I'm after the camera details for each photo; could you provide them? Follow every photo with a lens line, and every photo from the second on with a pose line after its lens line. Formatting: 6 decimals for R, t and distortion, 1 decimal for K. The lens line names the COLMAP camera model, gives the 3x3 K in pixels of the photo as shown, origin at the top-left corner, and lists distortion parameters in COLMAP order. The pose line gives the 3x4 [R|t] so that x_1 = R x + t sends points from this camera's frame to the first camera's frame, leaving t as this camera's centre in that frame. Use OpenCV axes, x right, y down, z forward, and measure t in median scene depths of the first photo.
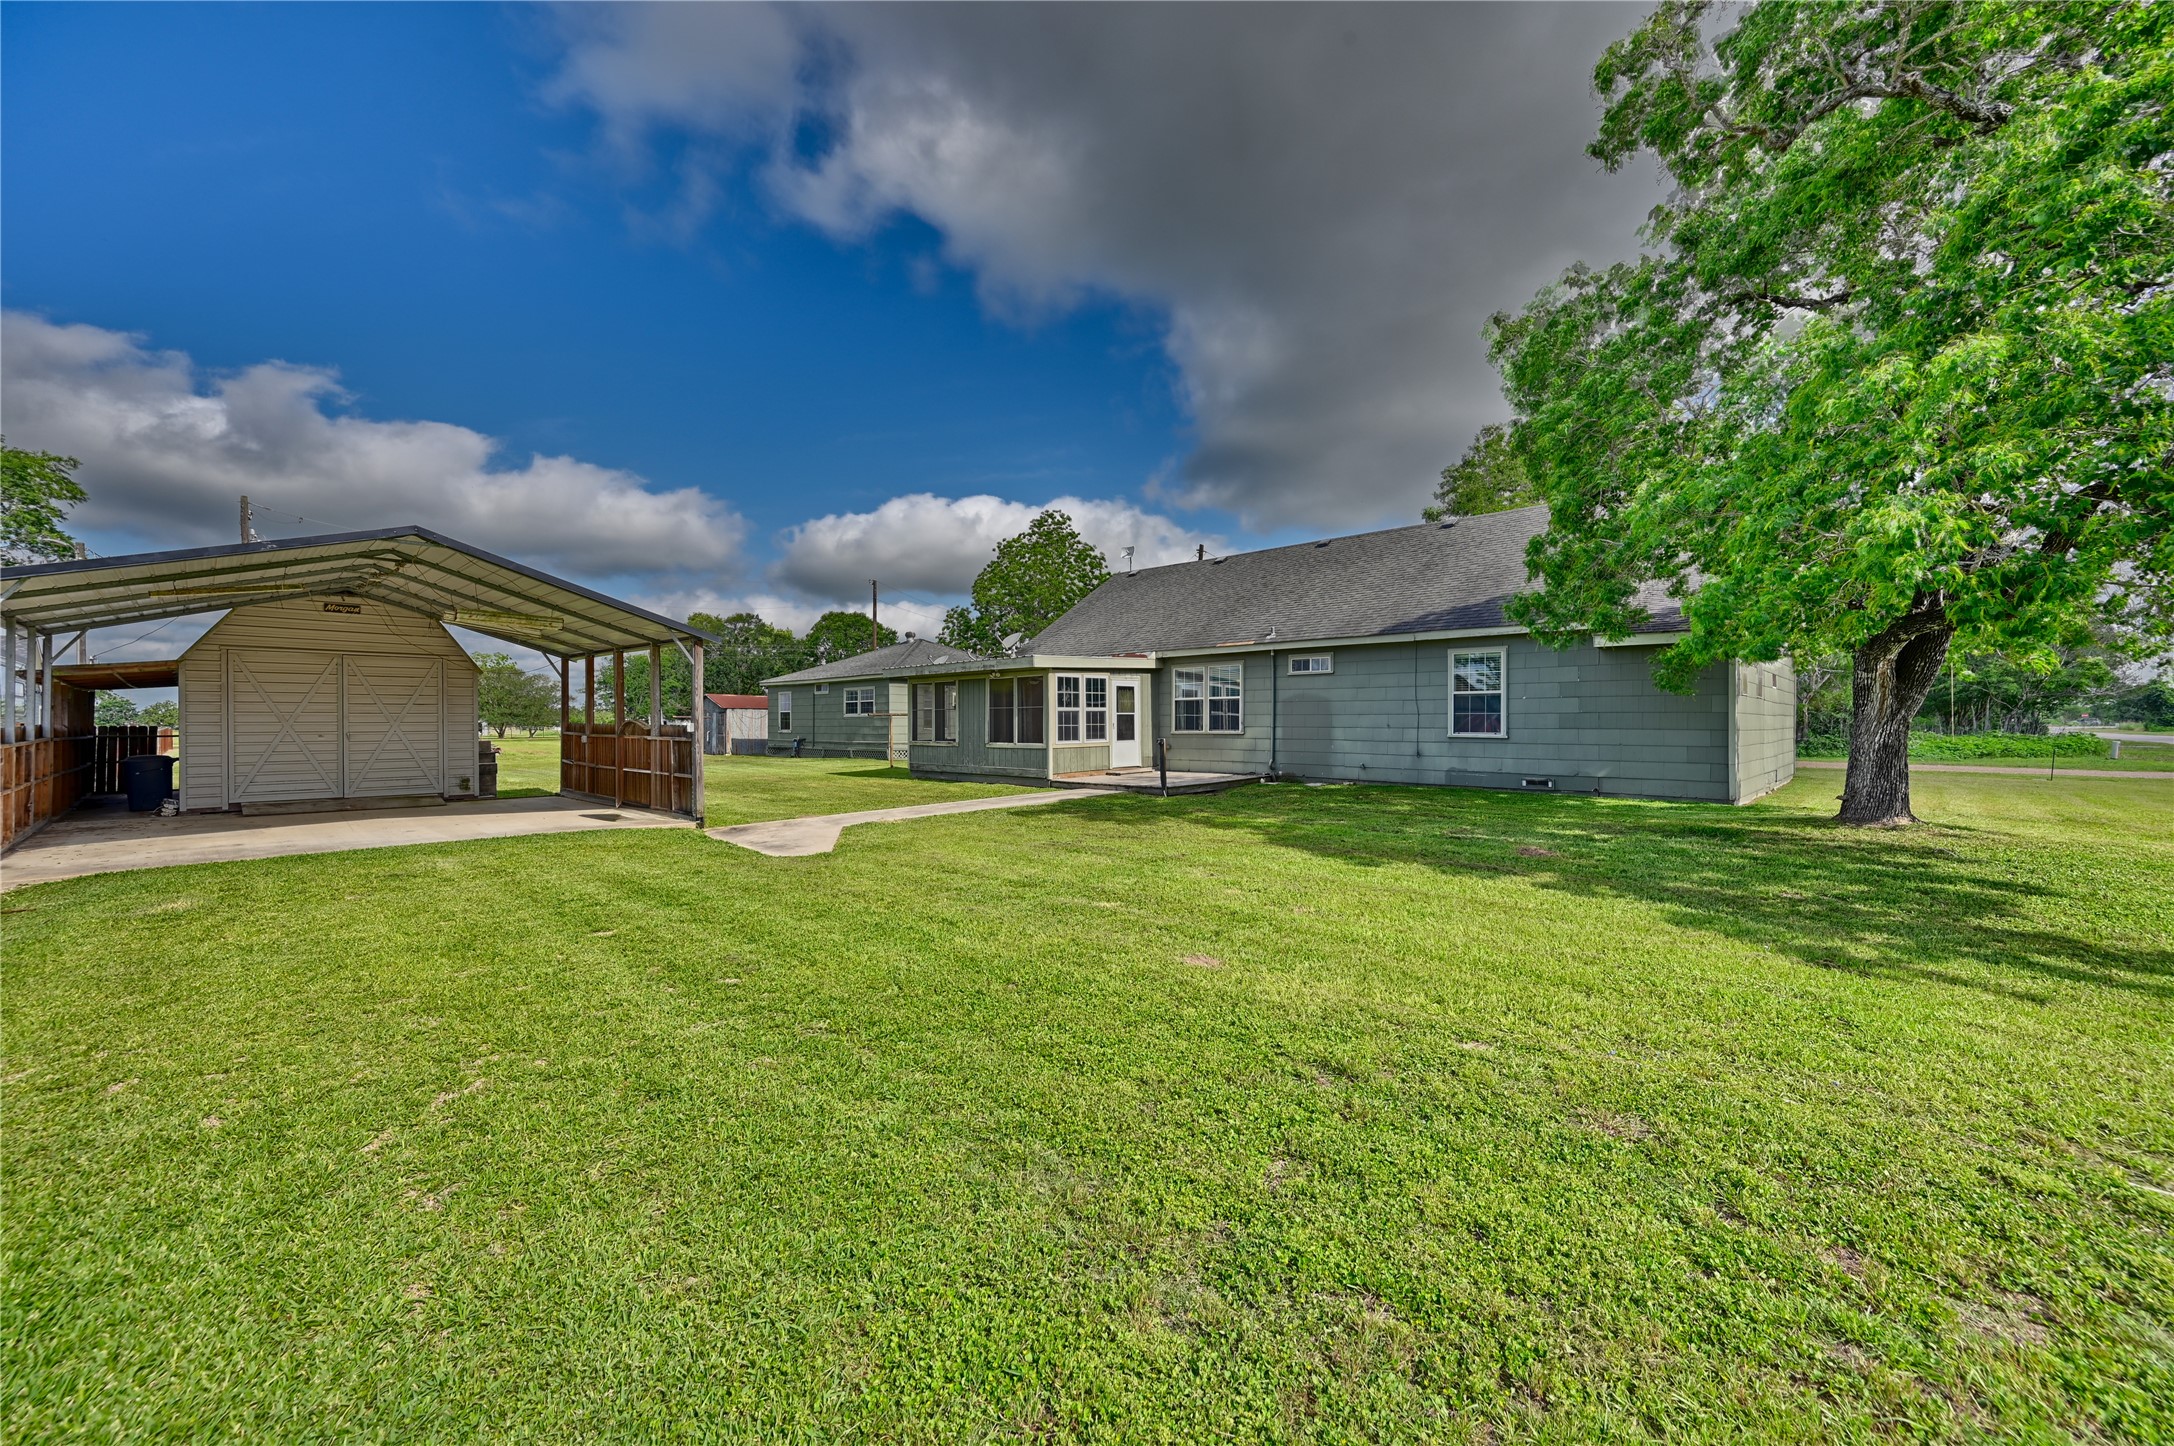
lens RADIAL K [[847.8, 0, 1086.4], [0, 847.8, 726.3], [0, 0, 1]] dist [0.000168, 0.000032]
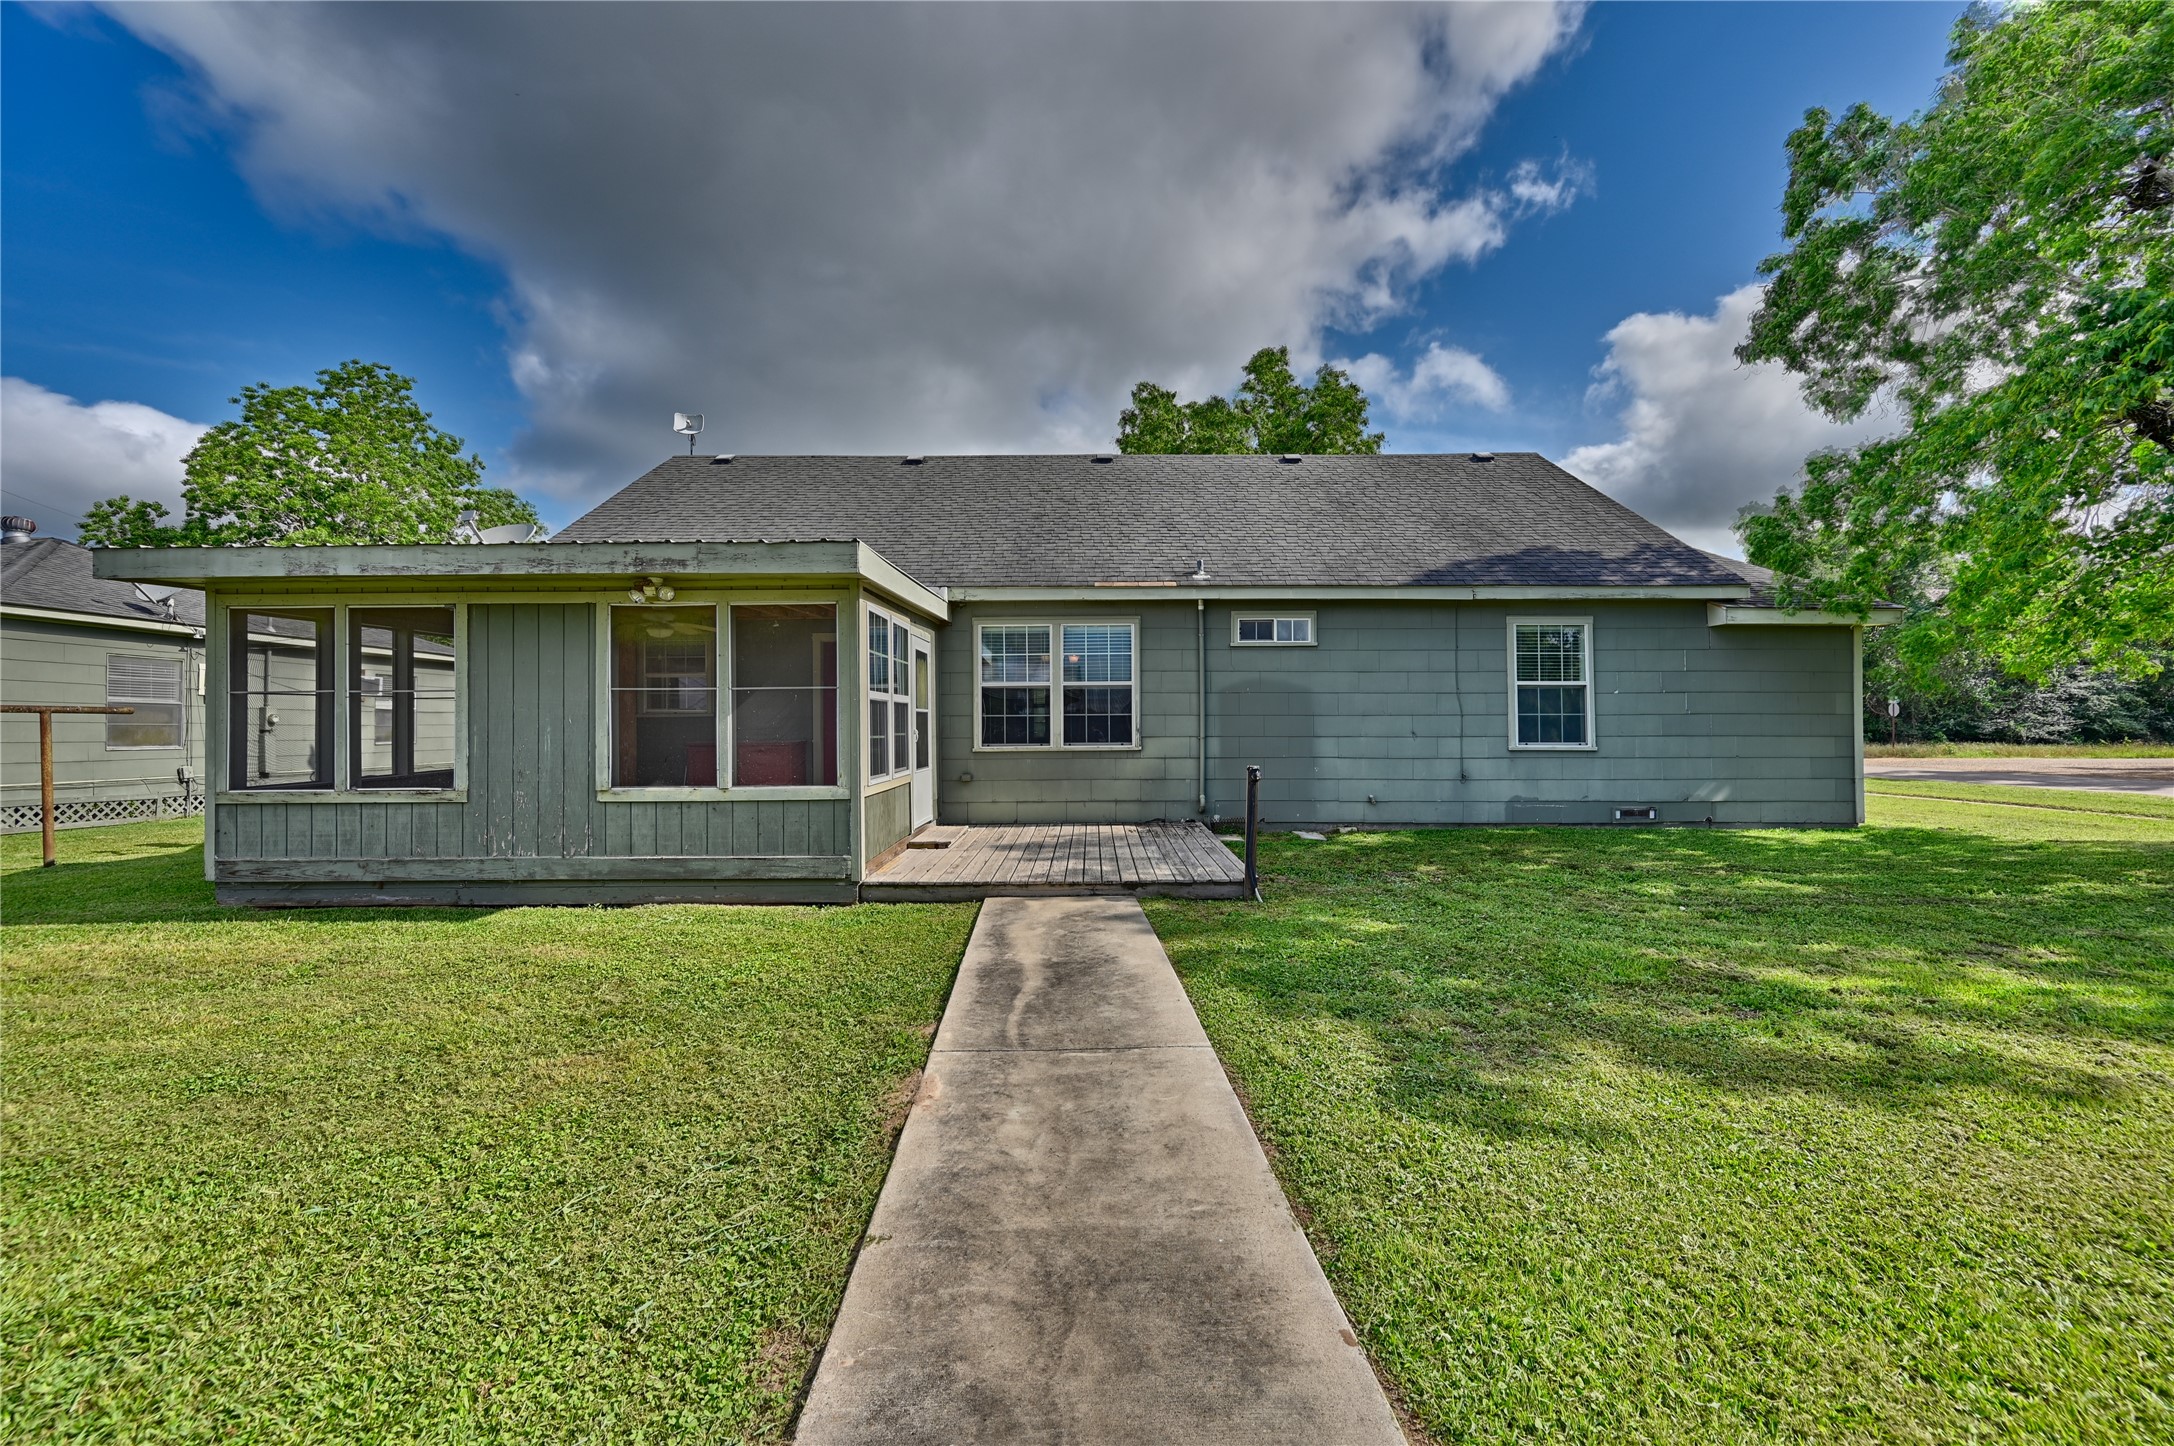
lens RADIAL K [[847.8, 0, 1092.9], [0, 847.8, 731.5], [0, 0, 1]] dist [0.000168, 0.000032]
pose [[0.719217, -0.000549, 0.694786, -0.246799], [0.006671, 0.999959, -0.006116, 0.000023], [-0.694754, 0.009034, 0.719191, 0.713371]]
